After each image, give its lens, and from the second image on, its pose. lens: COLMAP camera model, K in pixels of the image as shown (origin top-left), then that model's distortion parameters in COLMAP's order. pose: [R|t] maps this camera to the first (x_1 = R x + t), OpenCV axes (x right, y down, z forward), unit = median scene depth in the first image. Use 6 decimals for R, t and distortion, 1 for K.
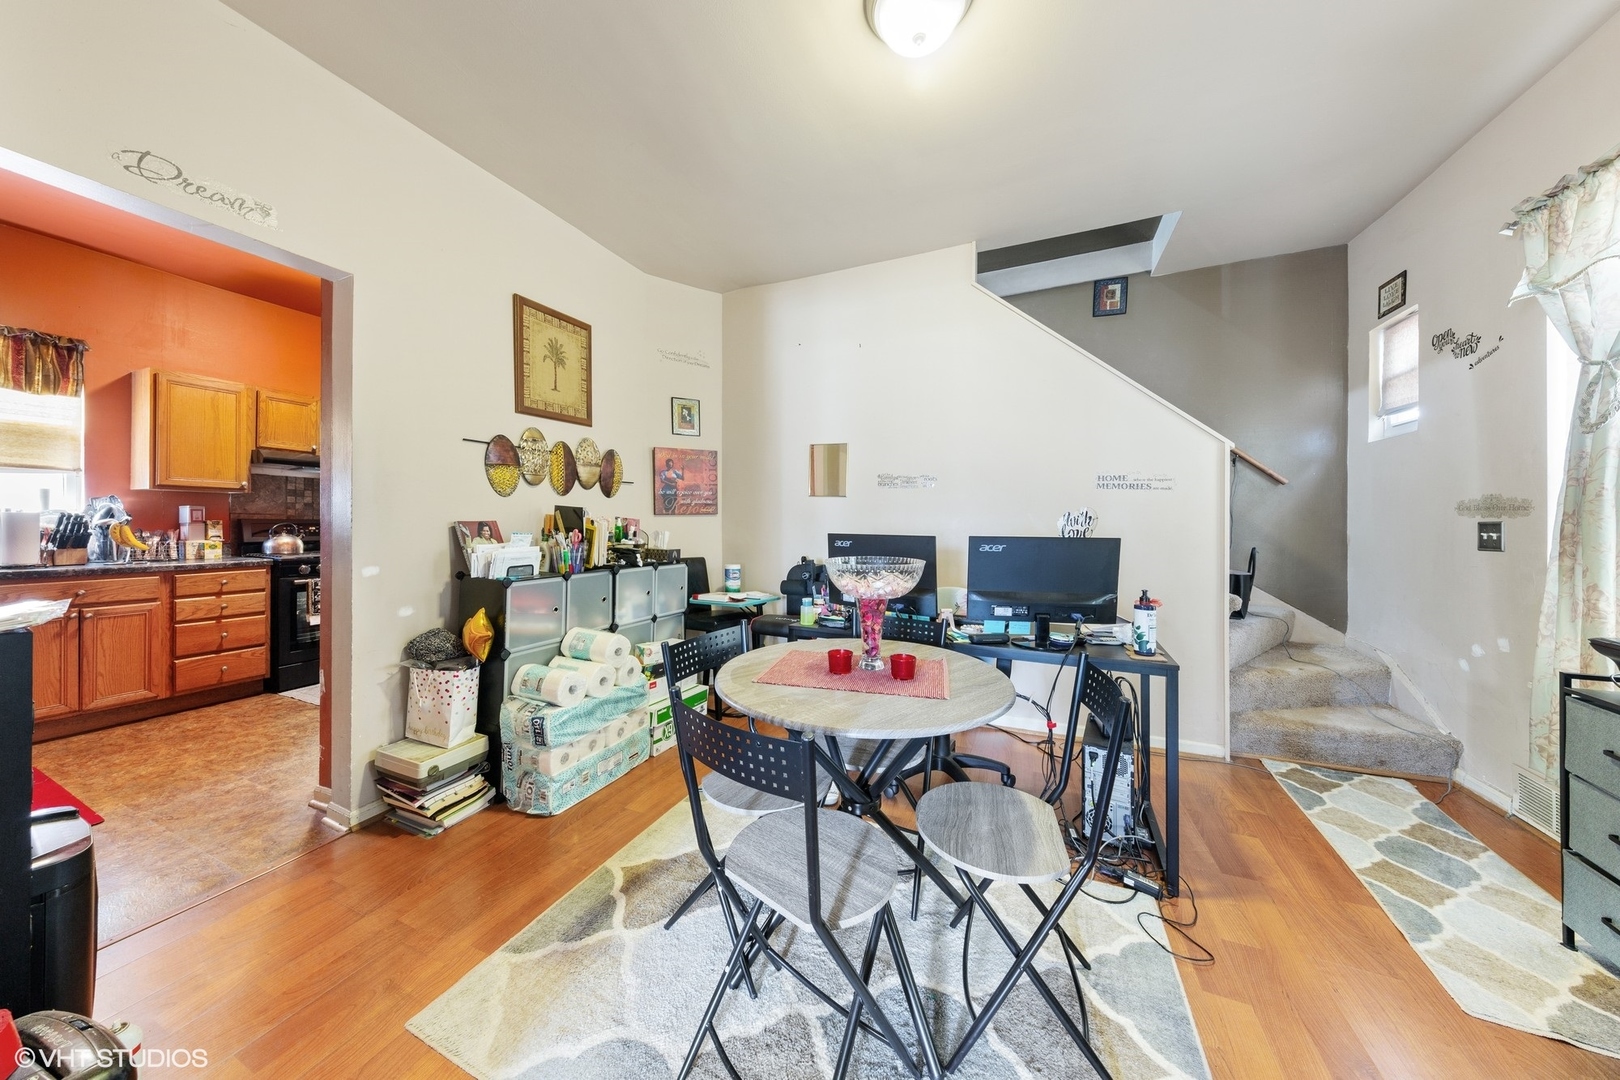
lens RADIAL K [[511.7, 0, 804.1], [0, 511.7, 523.1], [0, 0, 1]] dist [0.004543, -0.000667]
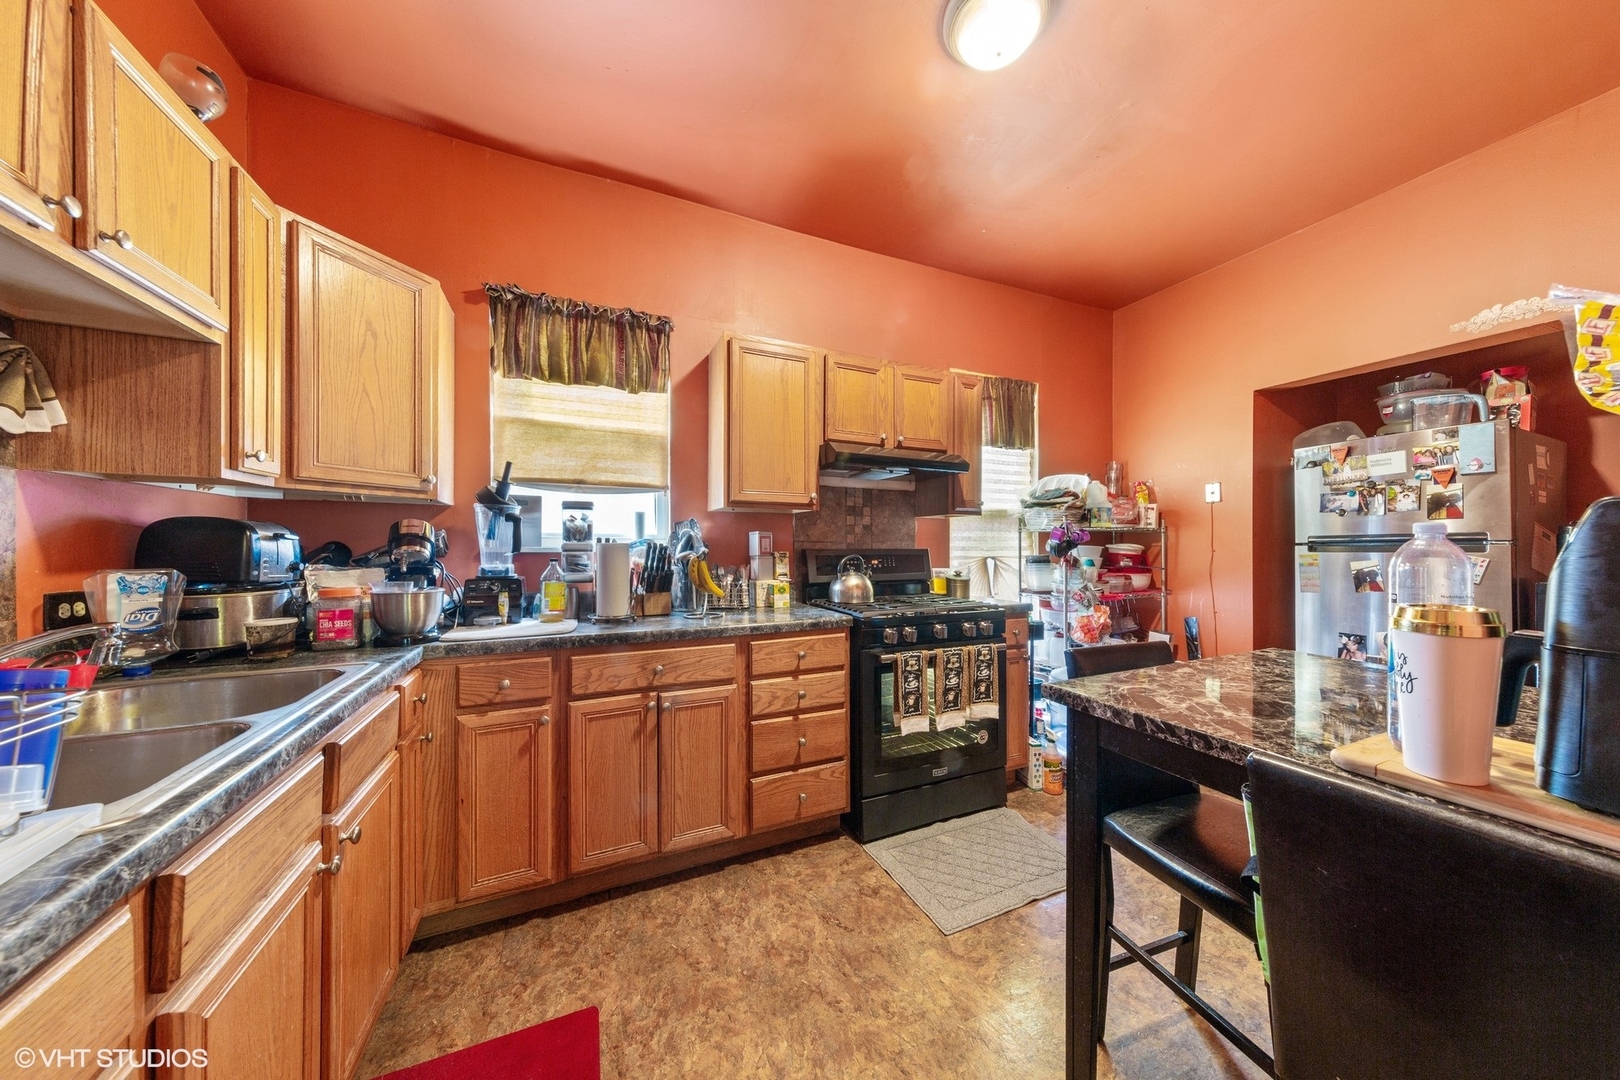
lens RADIAL K [[511.7, 0, 812.5], [0, 511.7, 543.2], [0, 0, 1]] dist [0.004543, -0.000667]
pose [[0.749687, -0.010278, -0.661713, -0.693703], [0.005390, 0.999941, -0.009425, -0.010569], [0.661770, 0.003499, 0.749698, 0.536363]]
